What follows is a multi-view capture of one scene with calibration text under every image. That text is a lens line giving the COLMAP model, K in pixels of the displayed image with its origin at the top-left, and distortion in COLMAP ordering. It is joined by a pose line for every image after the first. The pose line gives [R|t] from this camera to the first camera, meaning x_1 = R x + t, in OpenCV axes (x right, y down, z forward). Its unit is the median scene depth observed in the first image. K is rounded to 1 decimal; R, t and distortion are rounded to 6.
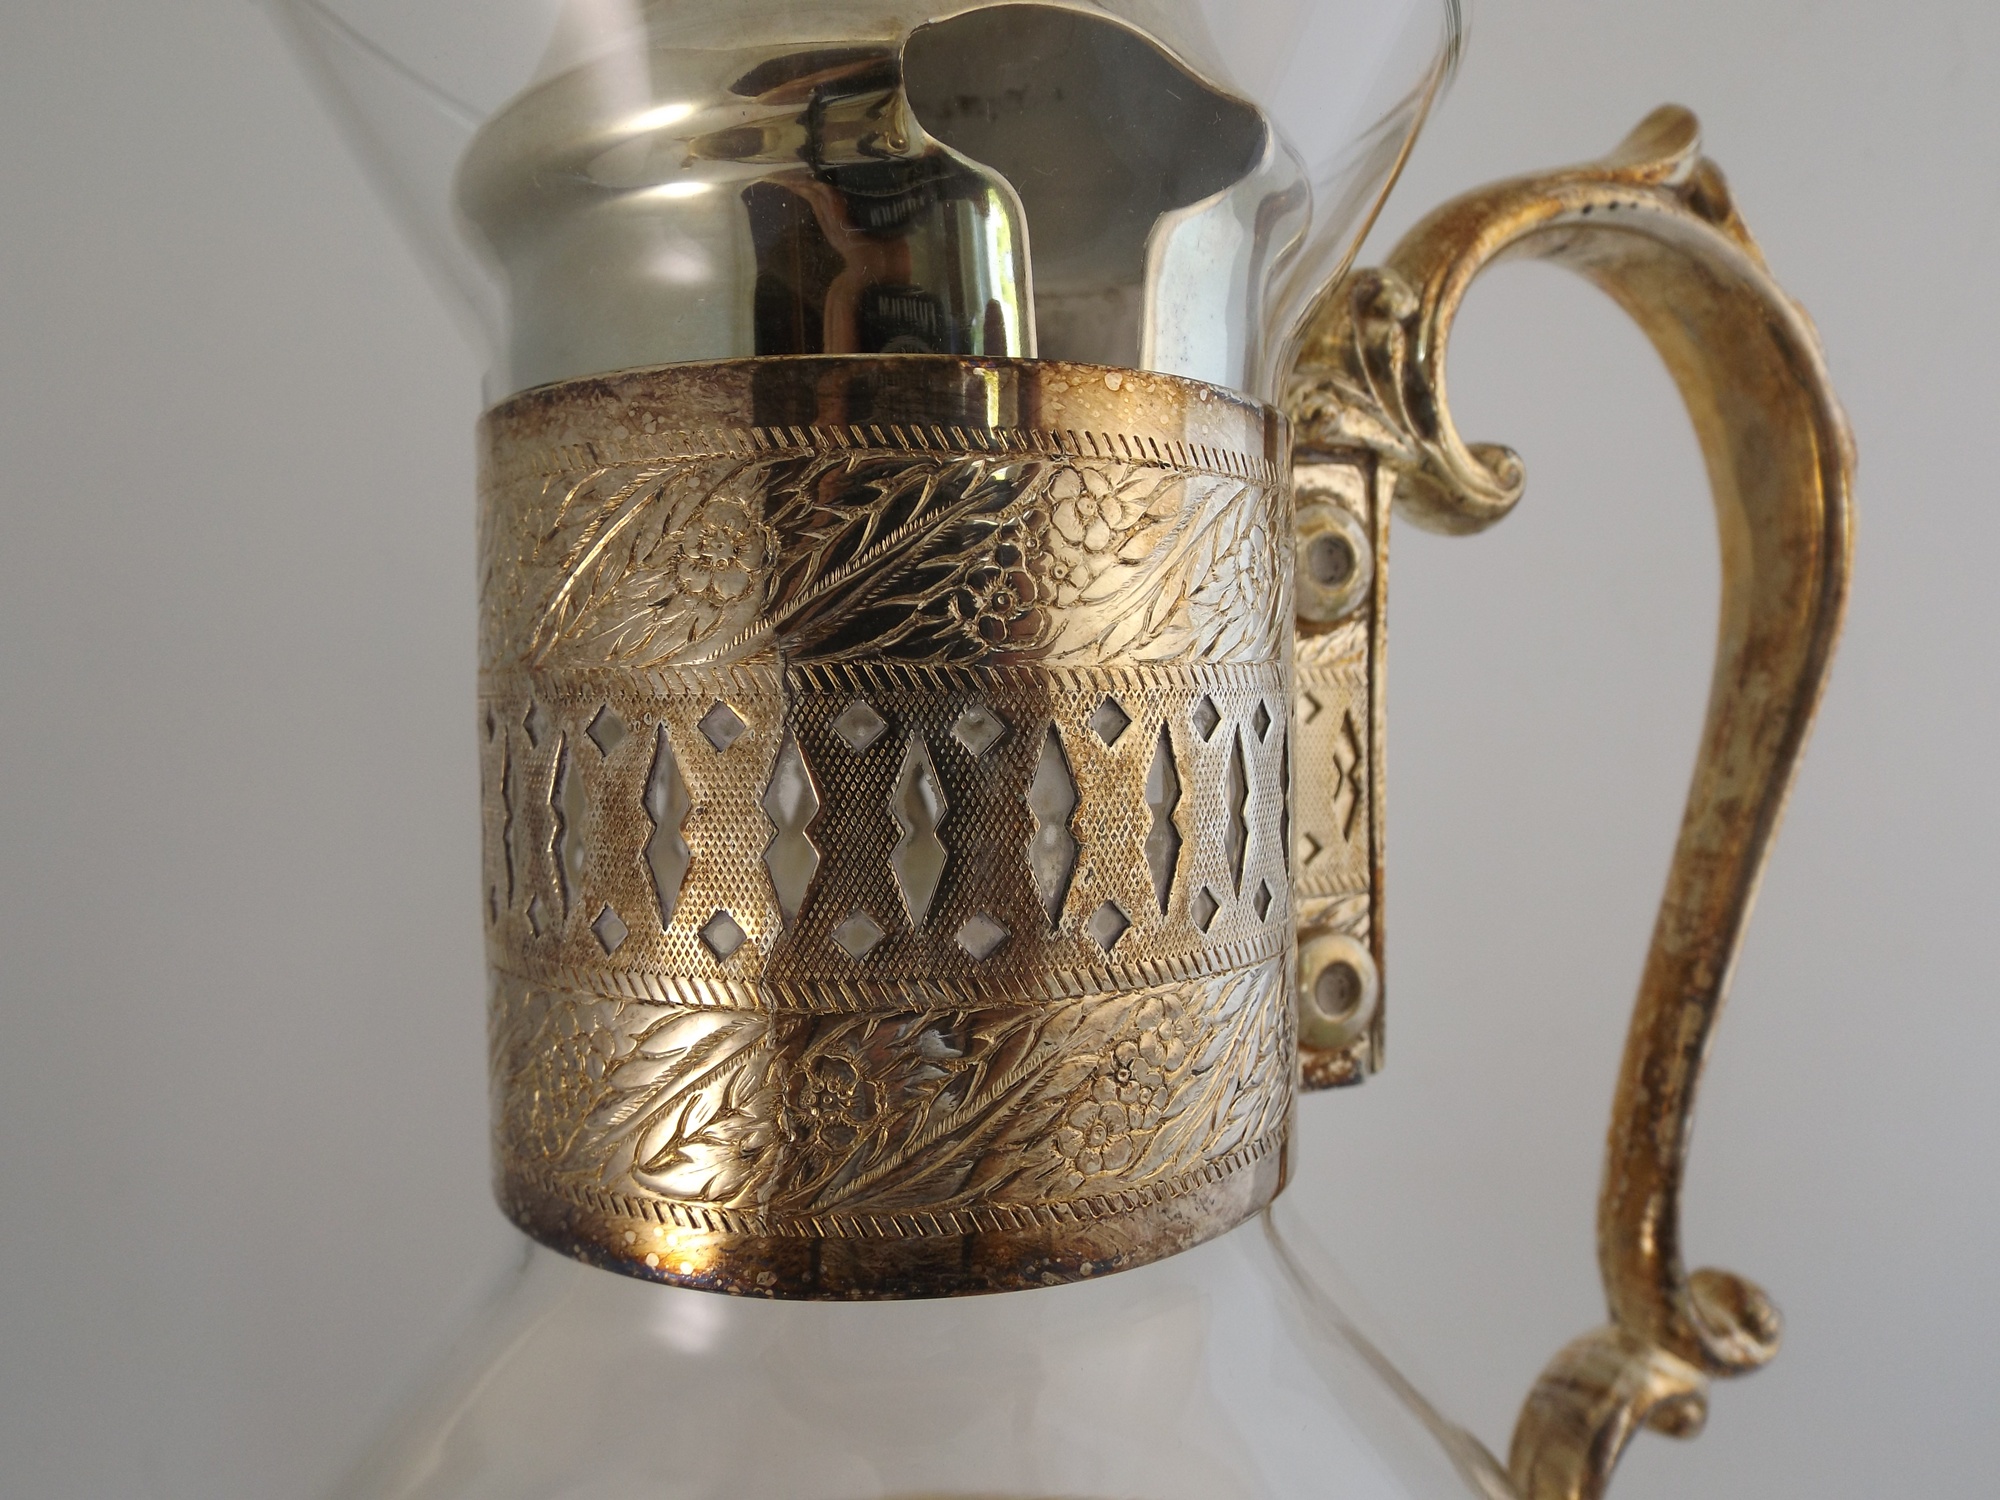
lens RADIAL K [[1434.4, 0, 1015.9], [0, 1434.4, 764.7], [0, 0, 1]] dist [0.014303, -0.026054]
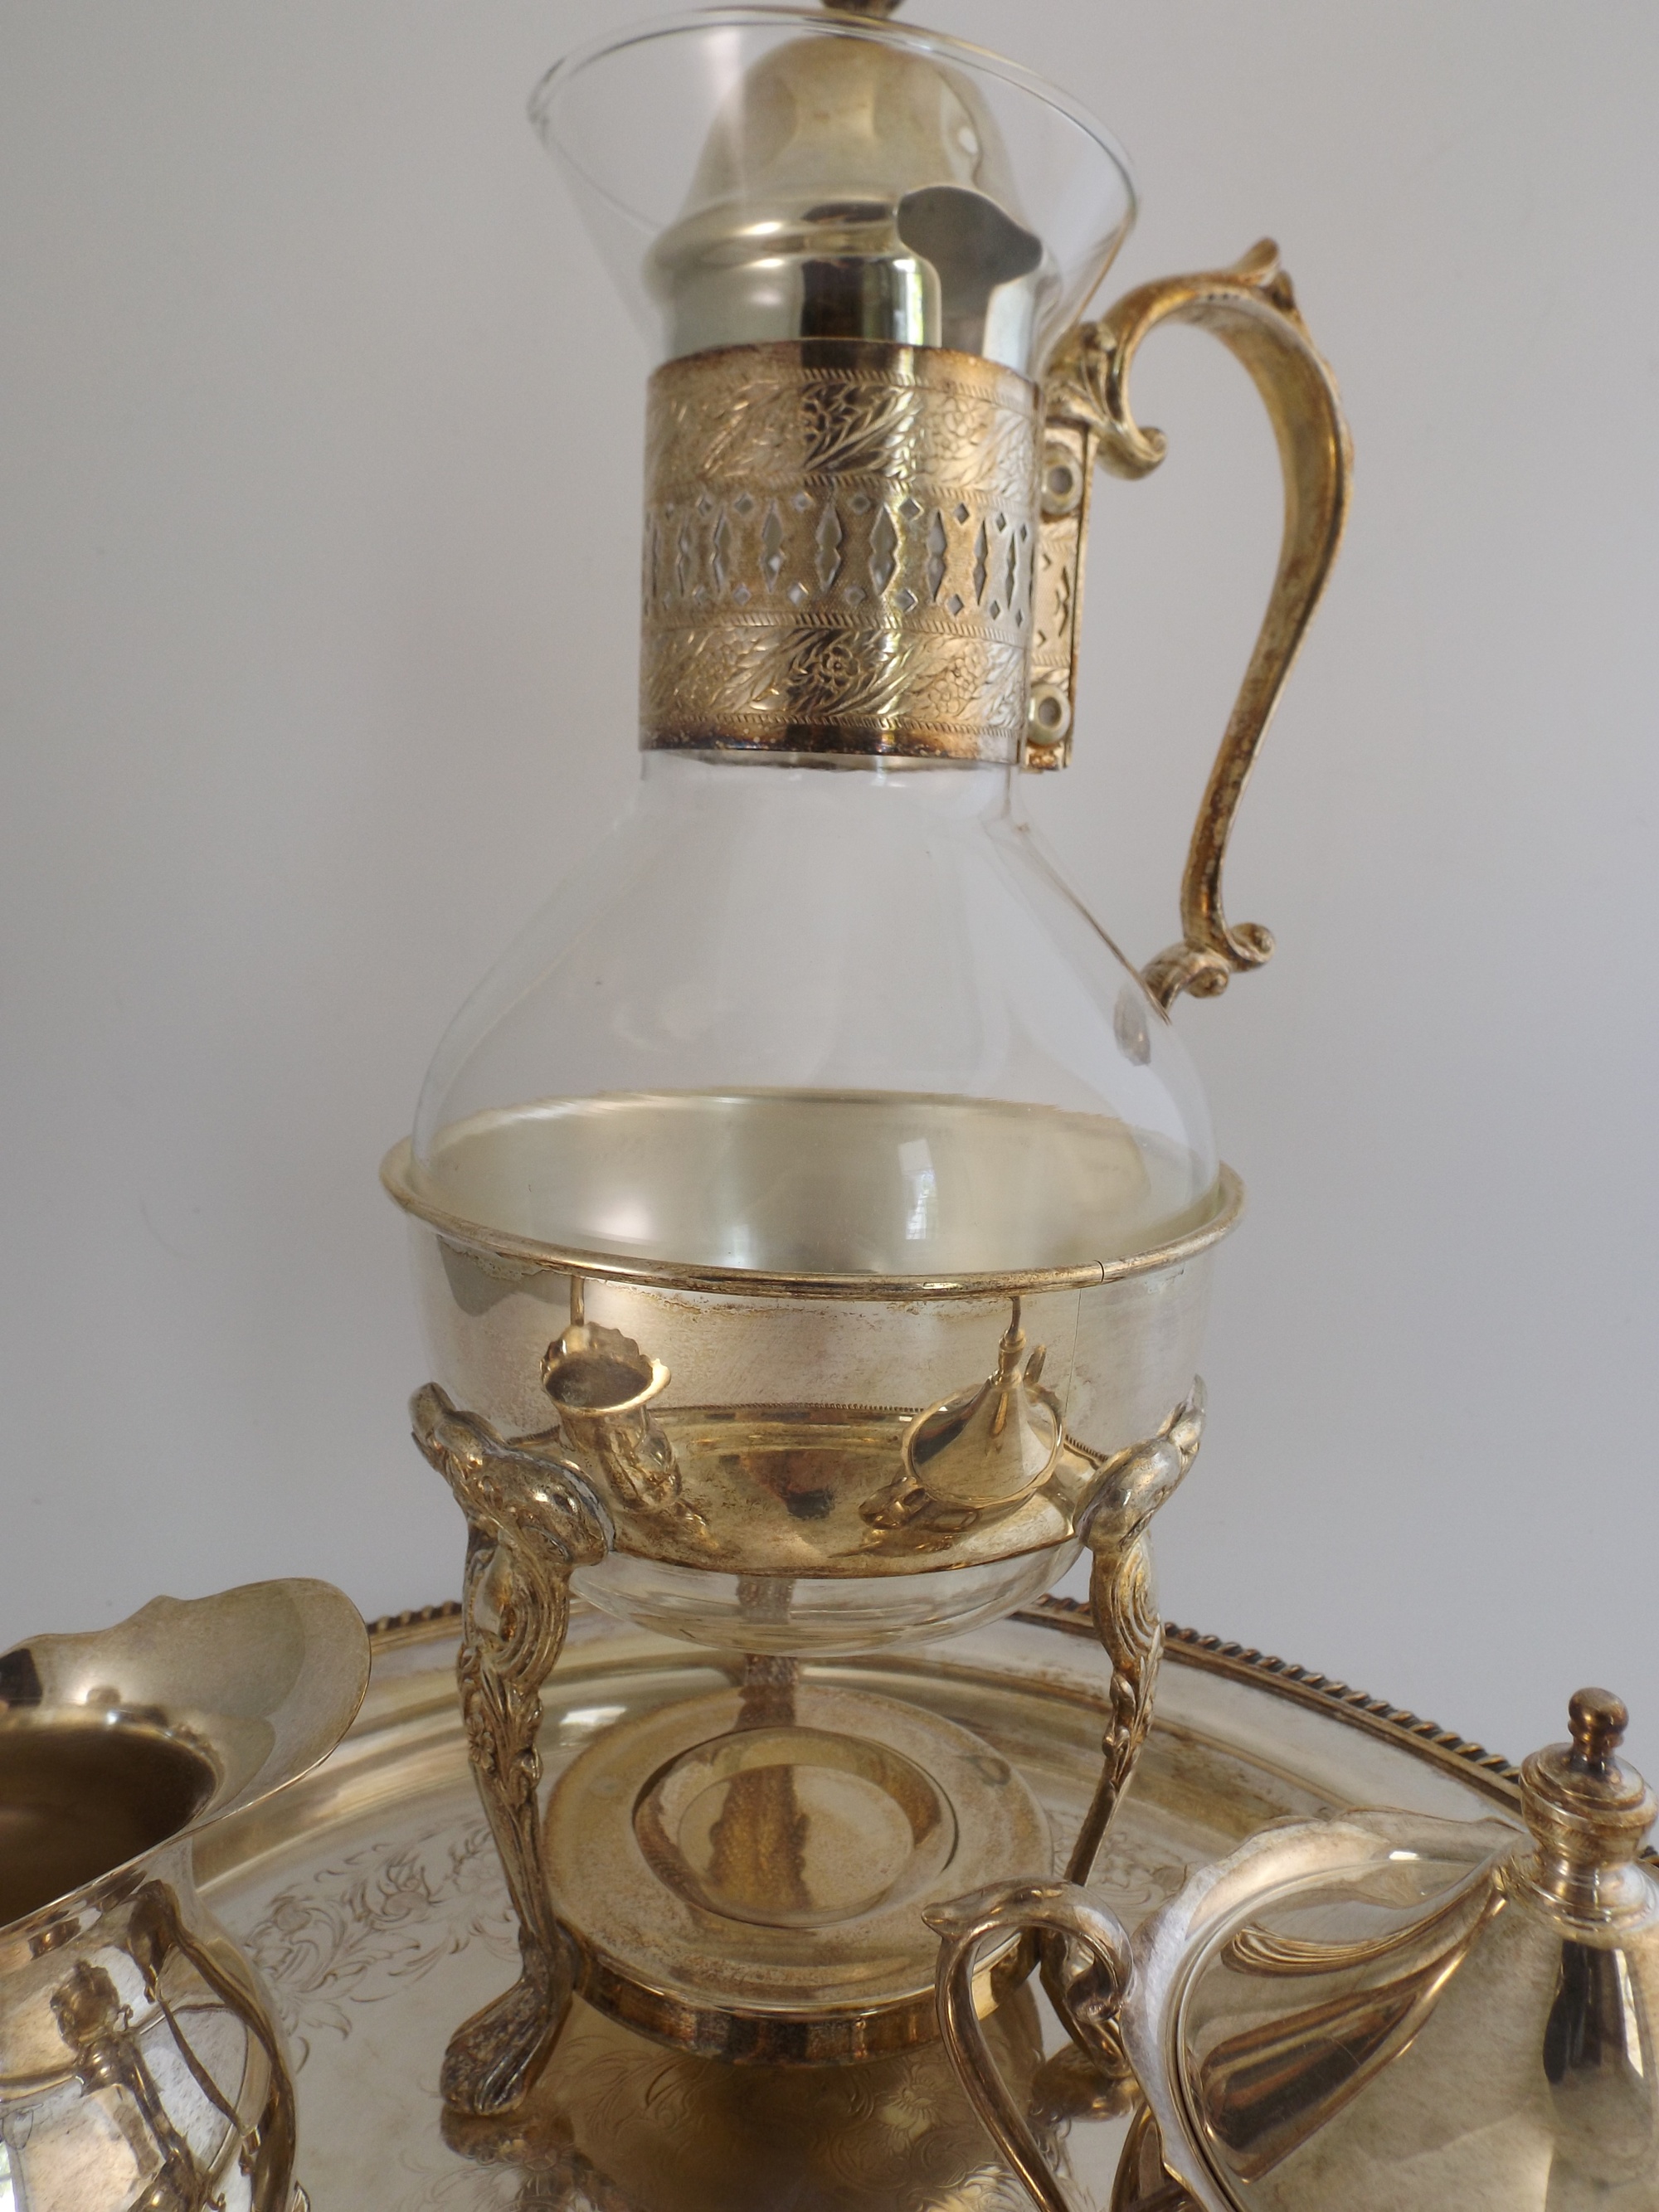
lens RADIAL K [[1554.7, 0, 829.5], [0, 1554.7, 1106.0], [0, 0, 1]] dist [0.010880, -0.022279]
pose [[0.996451, 0.037461, 0.075378, -0.211665], [-0.047485, 0.989581, 0.135922, 0.411157], [-0.069500, -0.139019, 0.987848, -1.134913]]
